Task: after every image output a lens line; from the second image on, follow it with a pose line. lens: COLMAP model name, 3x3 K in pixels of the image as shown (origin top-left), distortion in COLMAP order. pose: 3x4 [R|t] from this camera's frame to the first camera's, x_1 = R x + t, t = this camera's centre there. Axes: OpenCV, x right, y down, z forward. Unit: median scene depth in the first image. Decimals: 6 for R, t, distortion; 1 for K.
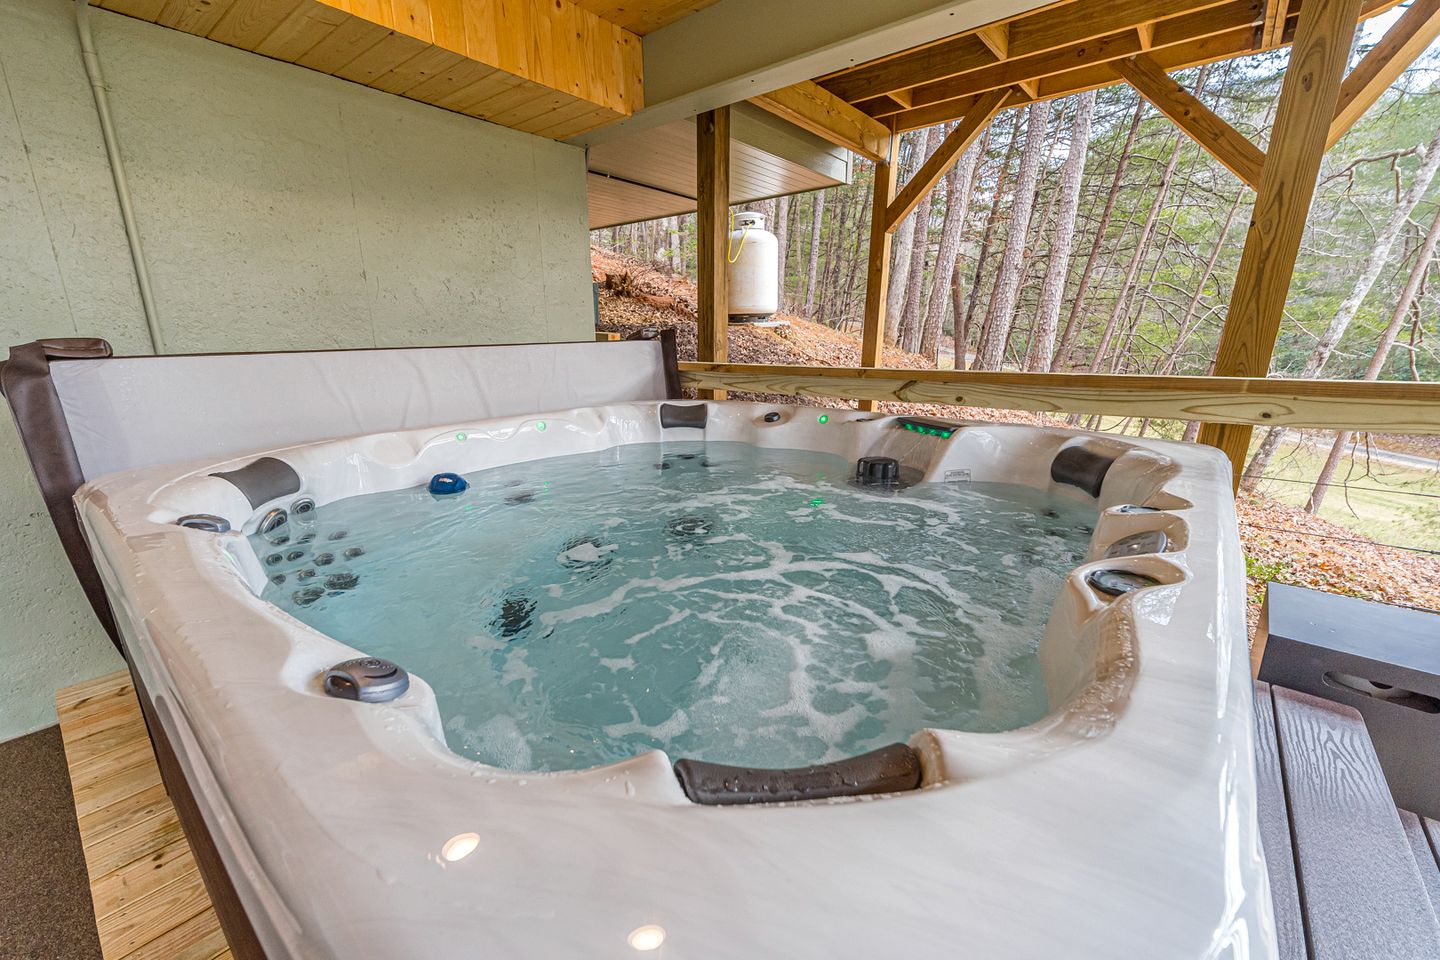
lens RADIAL K [[584.8, 0, 720.2], [0, 584.8, 485.9], [0, 0, 1]] dist [0.010844, 0.000096]
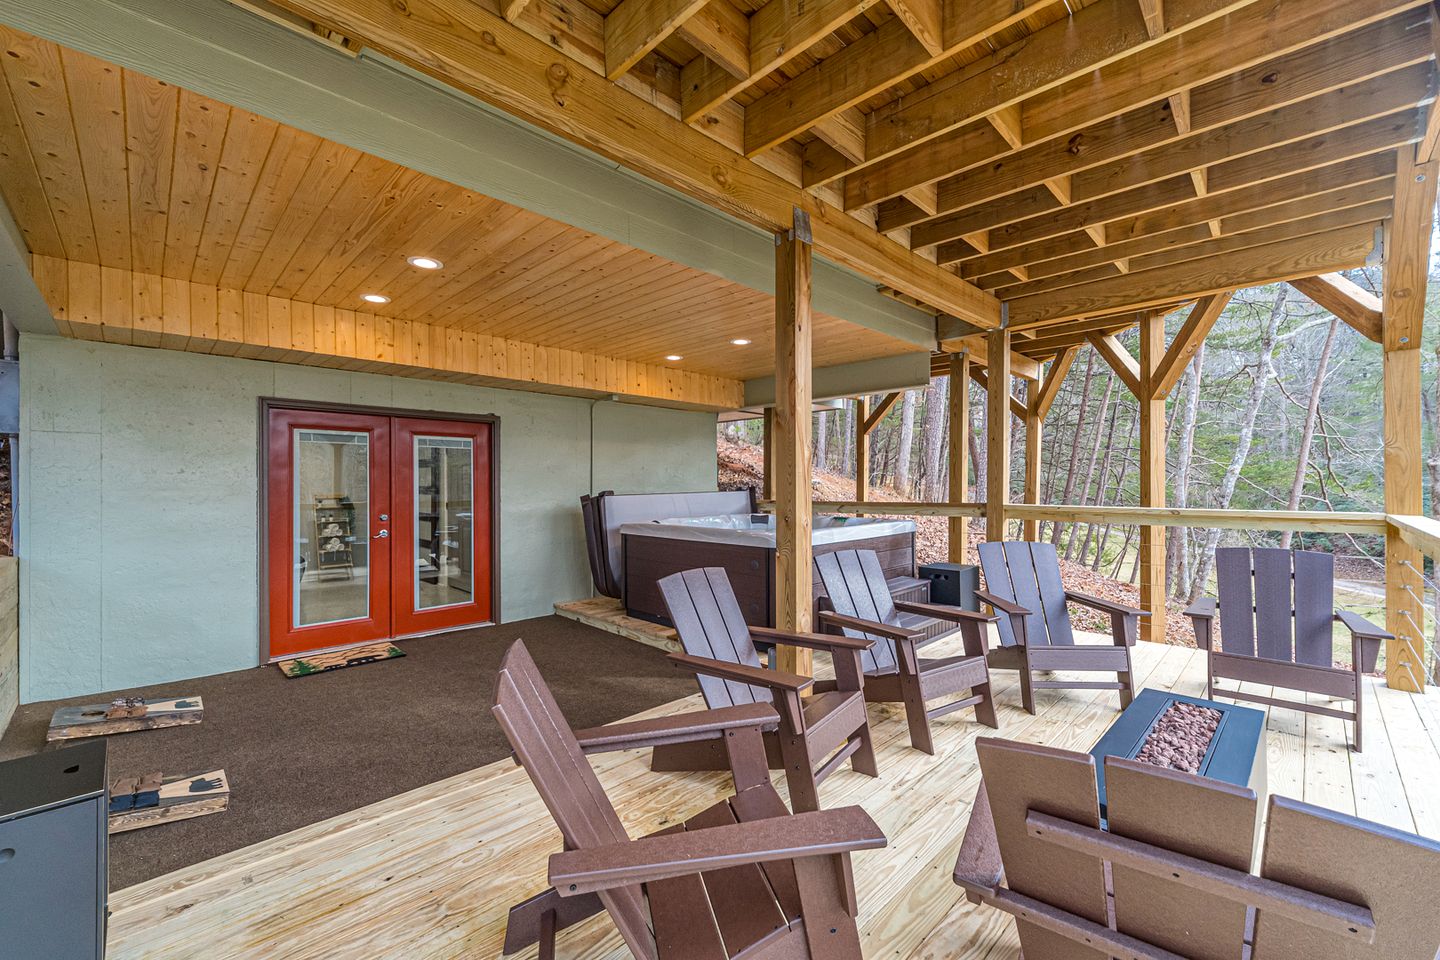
lens RADIAL K [[584.8, 0, 717.9], [0, 584.8, 481.0], [0, 0, 1]] dist [0.010844, 0.000096]
pose [[0.995082, 0.000240, -0.099055, 0.009569], [-0.025914, 0.965801, -0.257987, 0.314333], [0.095605, 0.259285, 0.961057, -1.248255]]
